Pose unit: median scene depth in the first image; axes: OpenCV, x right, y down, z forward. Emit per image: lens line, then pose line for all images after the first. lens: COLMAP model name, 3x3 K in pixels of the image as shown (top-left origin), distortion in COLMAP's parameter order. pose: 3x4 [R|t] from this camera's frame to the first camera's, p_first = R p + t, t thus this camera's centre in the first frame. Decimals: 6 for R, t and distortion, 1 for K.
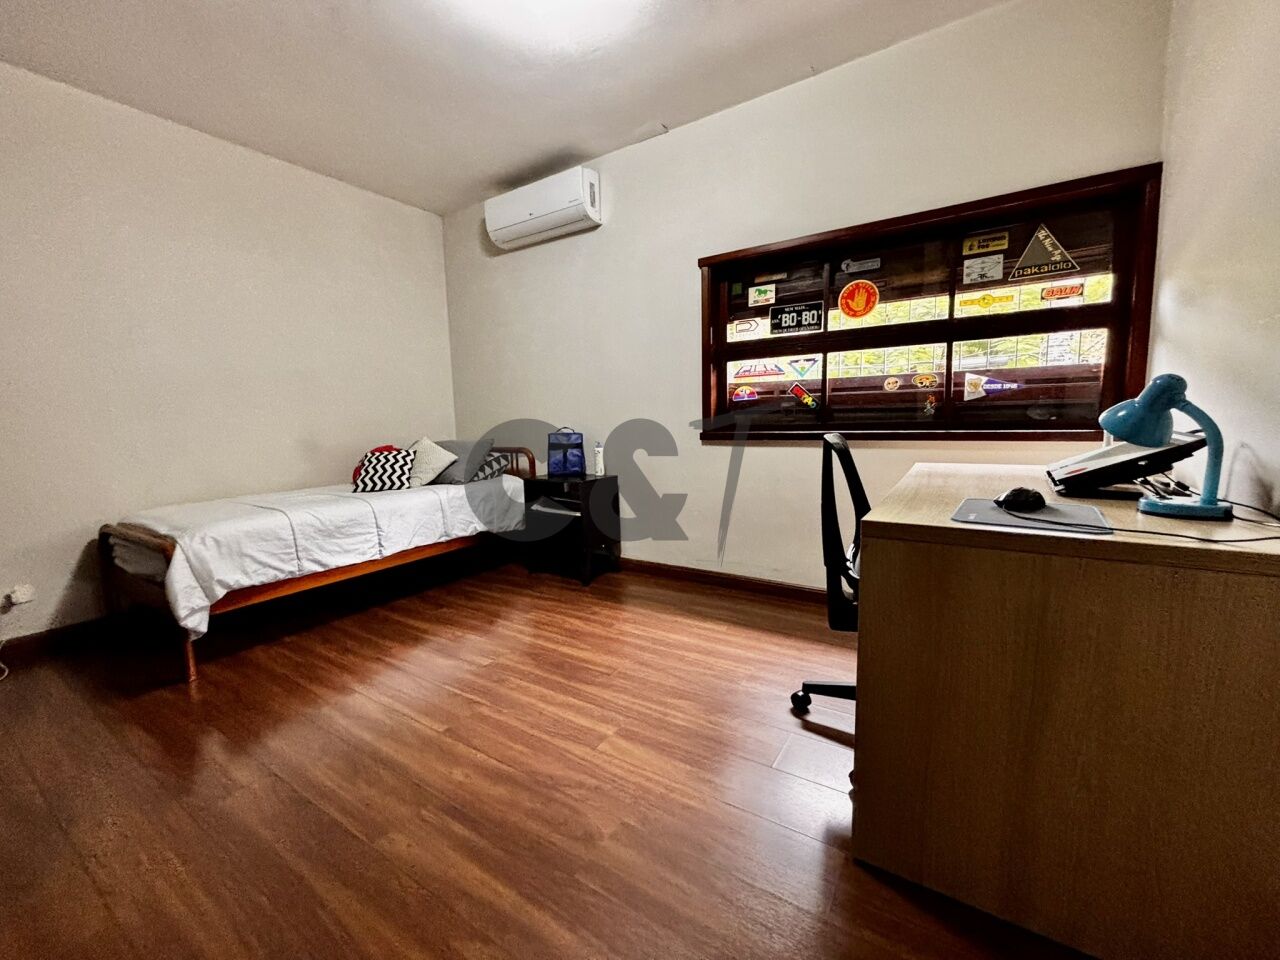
lens RADIAL K [[529.4, 0, 640.0], [0, 529.4, 480.0], [0, 0, 1]] dist [-0.001203, -0.000063]
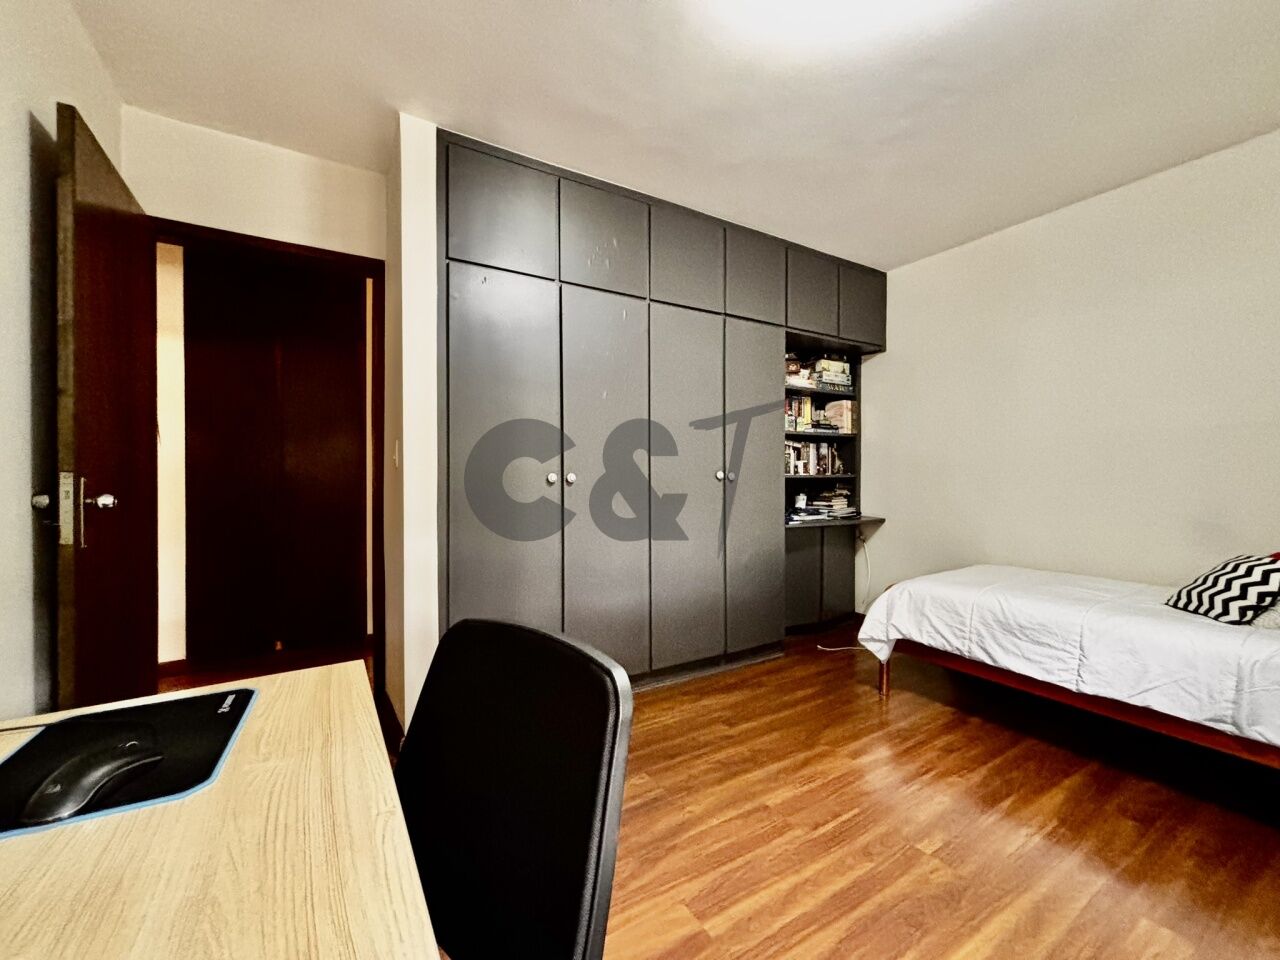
lens RADIAL K [[529.4, 0, 640.0], [0, 529.4, 480.0], [0, 0, 1]] dist [-0.001203, -0.000063]
pose [[-0.443101, 0.037390, -0.895692, 0.522698], [-0.090275, 0.992190, 0.086077, -0.186690], [0.891915, 0.118999, -0.436265, 0.919353]]
